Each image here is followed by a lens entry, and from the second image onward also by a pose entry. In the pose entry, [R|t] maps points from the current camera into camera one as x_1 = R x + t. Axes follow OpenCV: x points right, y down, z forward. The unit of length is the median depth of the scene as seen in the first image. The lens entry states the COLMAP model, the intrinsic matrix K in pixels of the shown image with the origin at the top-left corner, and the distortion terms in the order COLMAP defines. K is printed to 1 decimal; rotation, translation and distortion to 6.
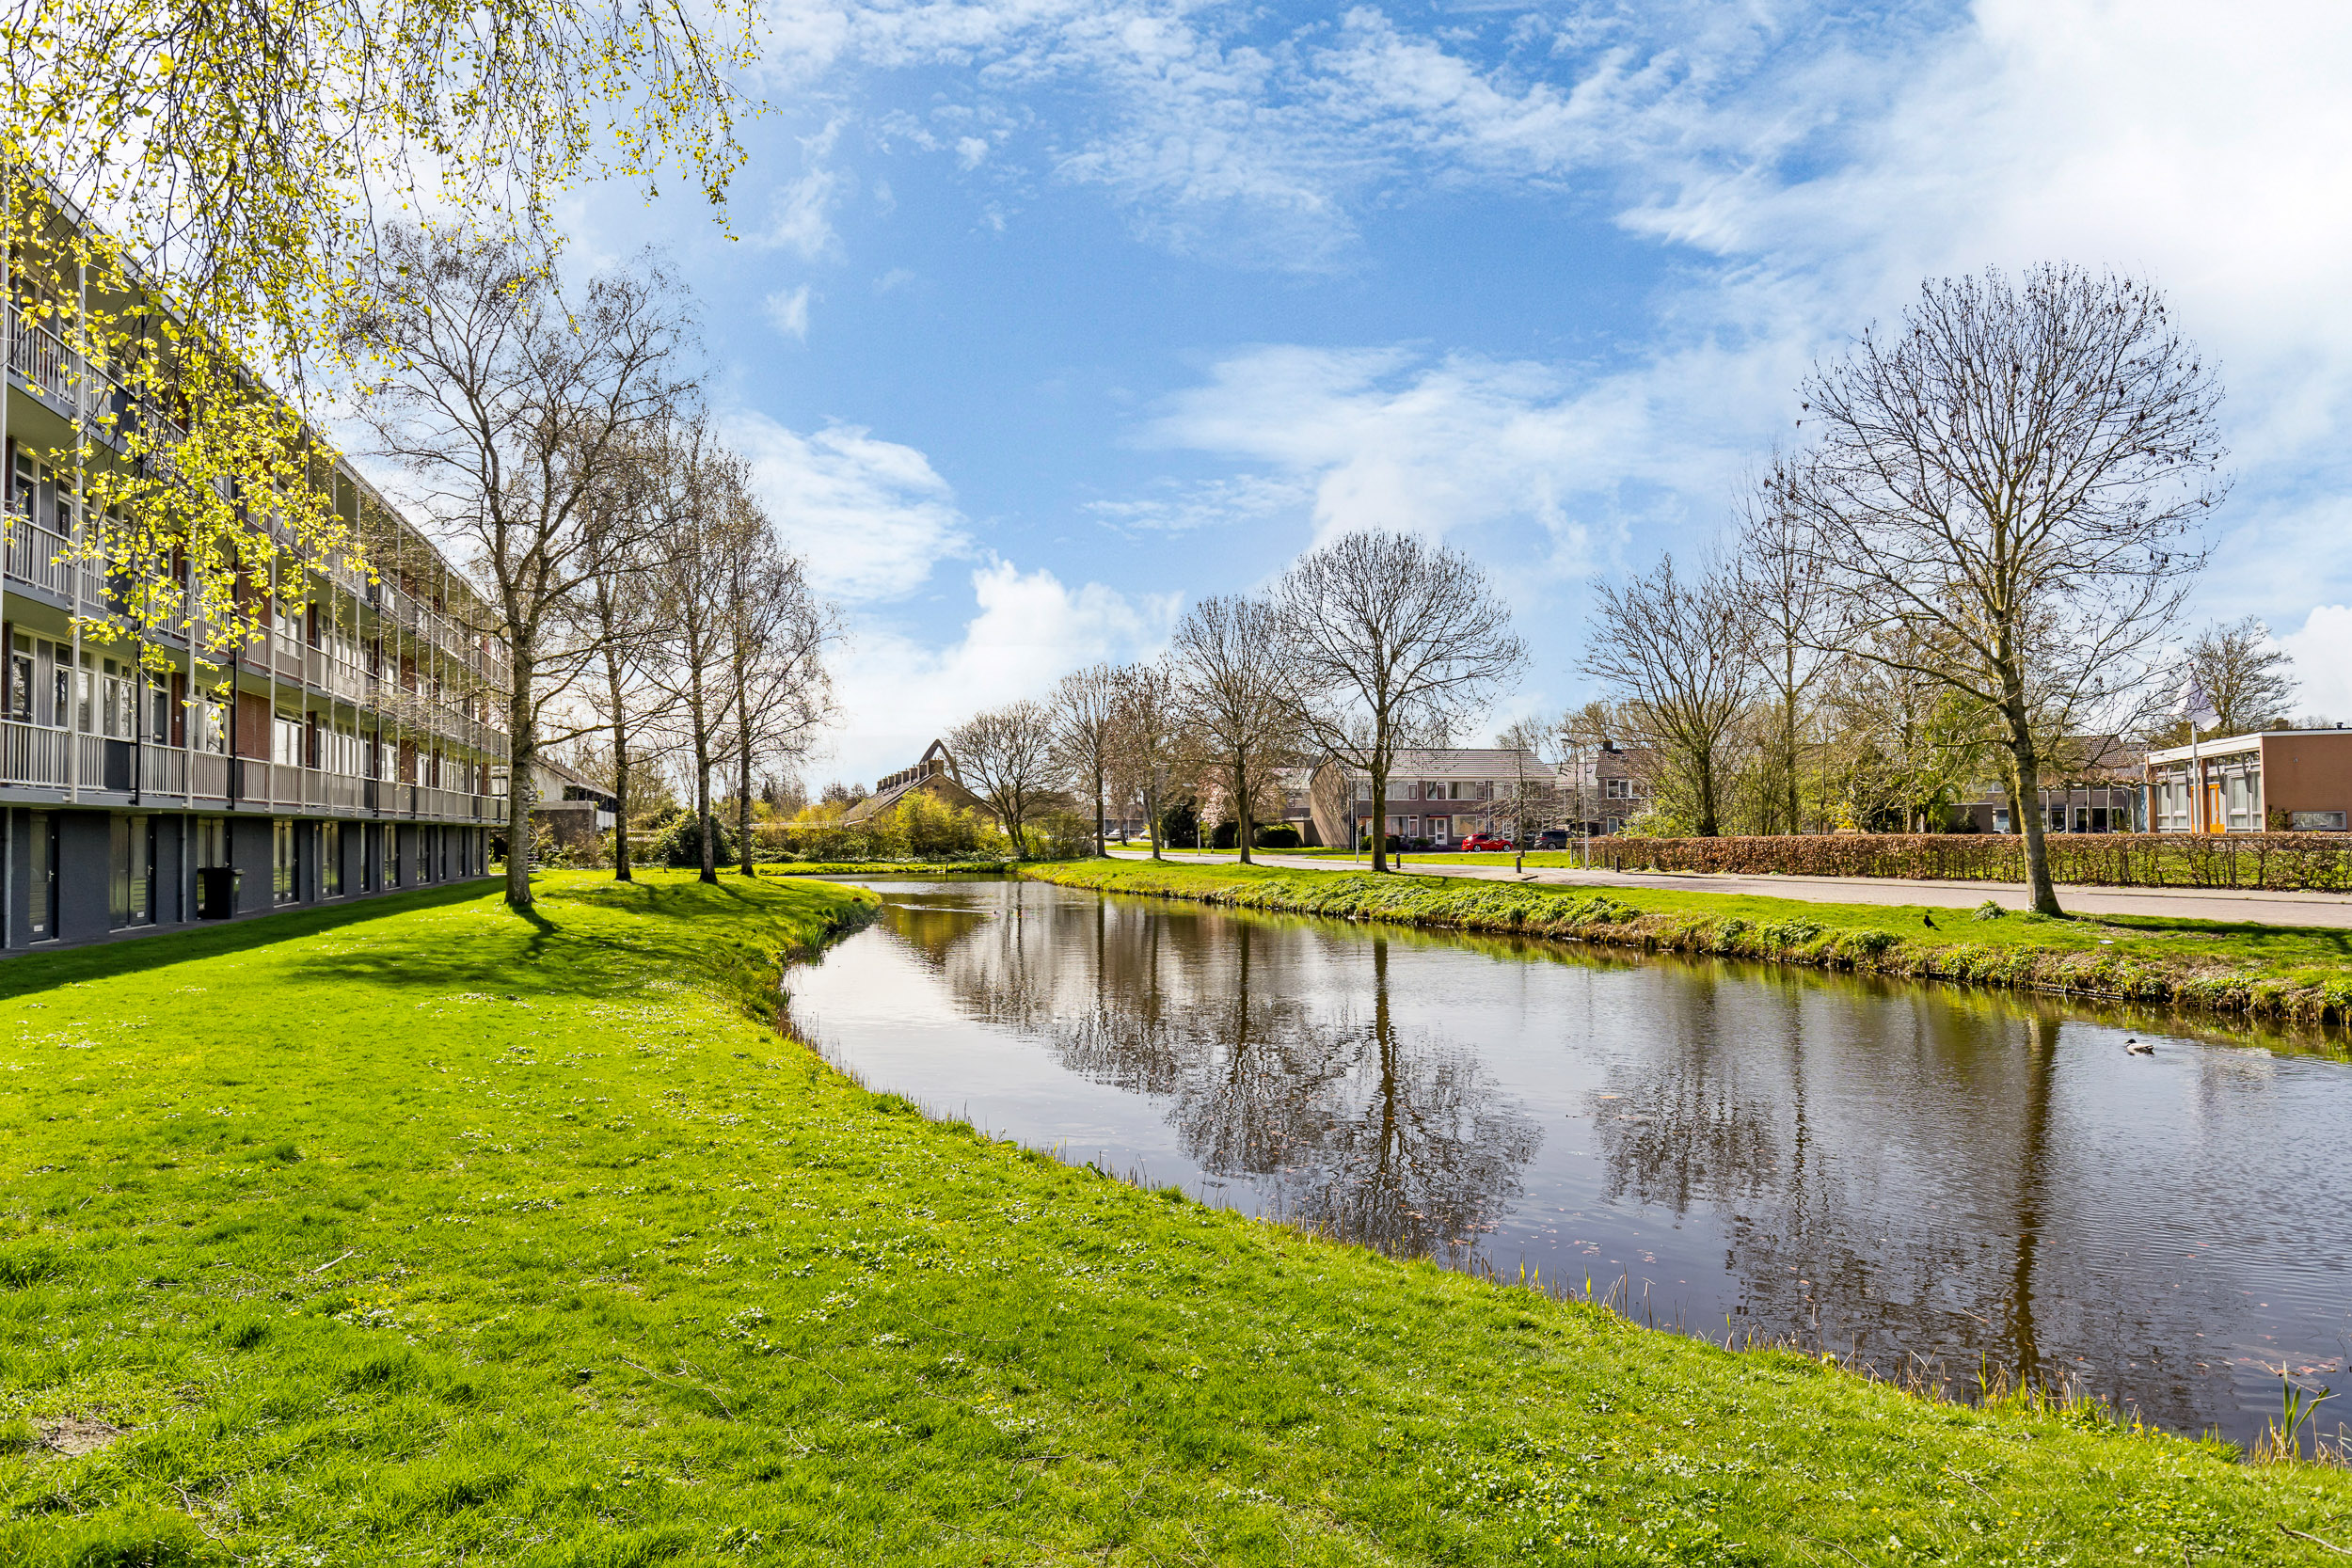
lens RADIAL K [[1409.9, 0, 1175.8], [0, 1409.9, 790.2], [0, 0, 1]] dist [0.004199, 0.000557]
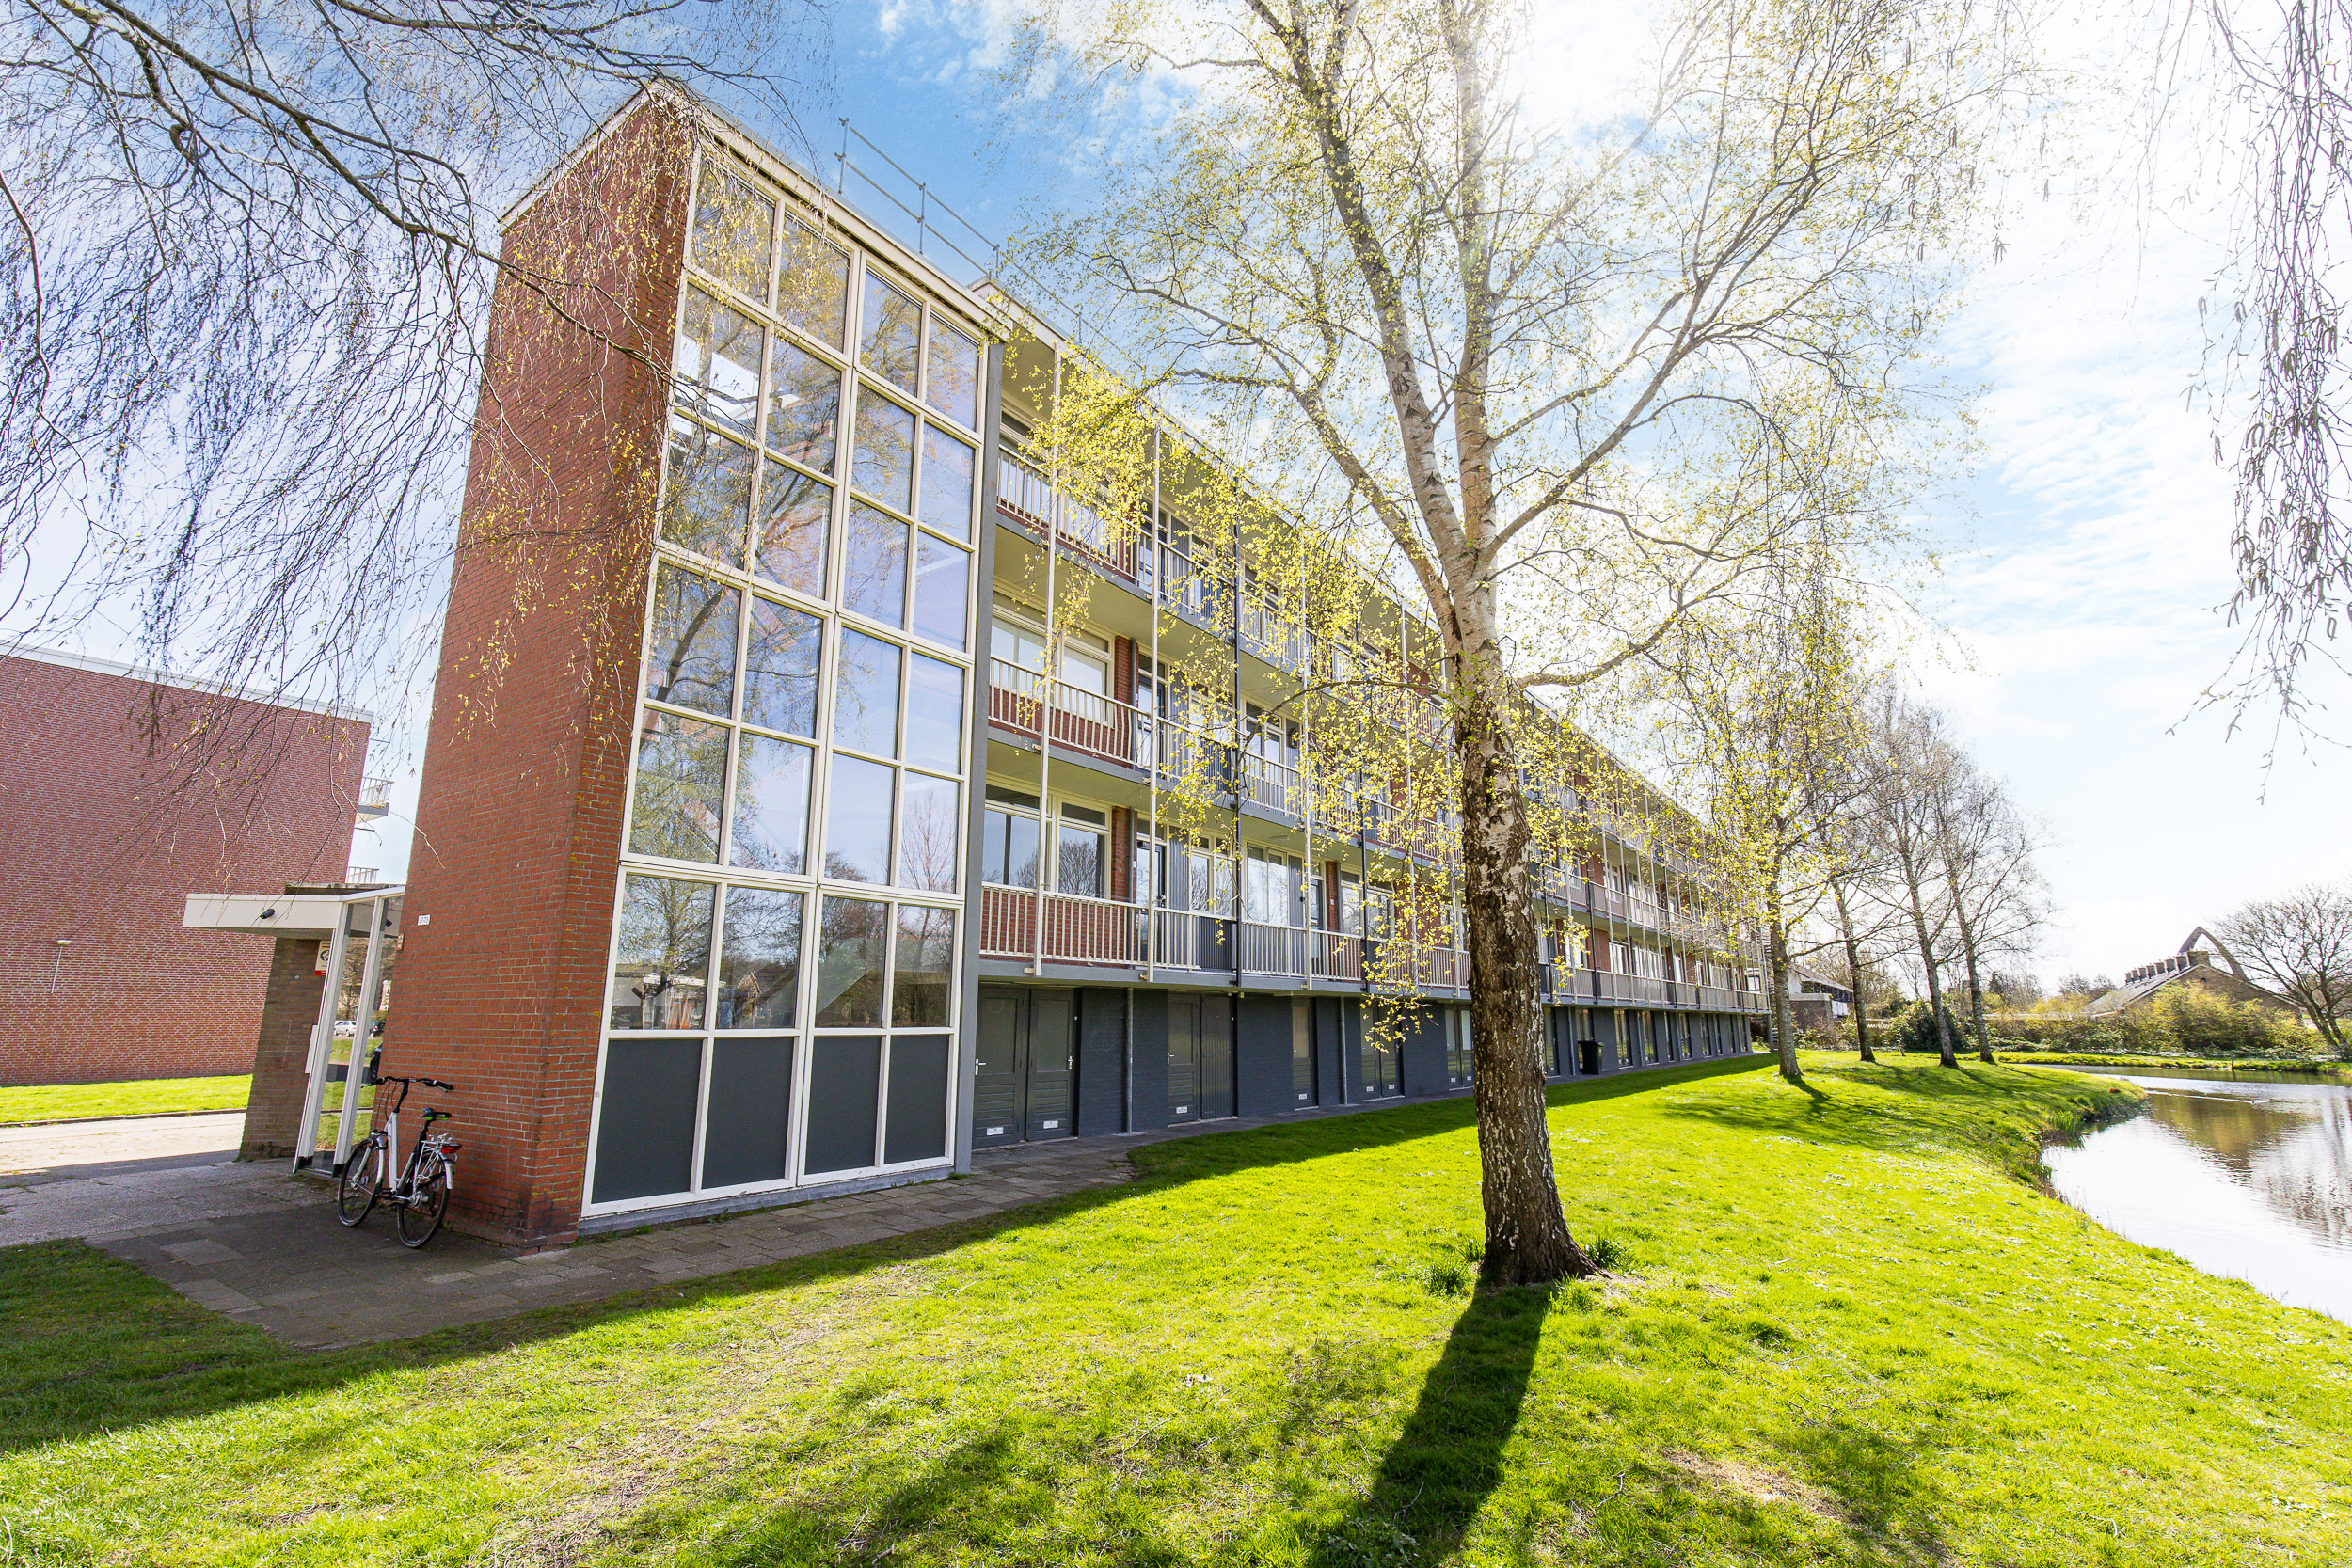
lens RADIAL K [[1143.2, 0, 1105.5], [0, 1143.2, 762.2], [0, 0, 1]] dist [-0.001948, 0.000992]
pose [[0.595398, -0.154670, -0.788402, 0.039466], [0.007167, 0.982278, -0.187293, -0.010722], [0.803399, 0.105864, 0.585955, -0.148756]]
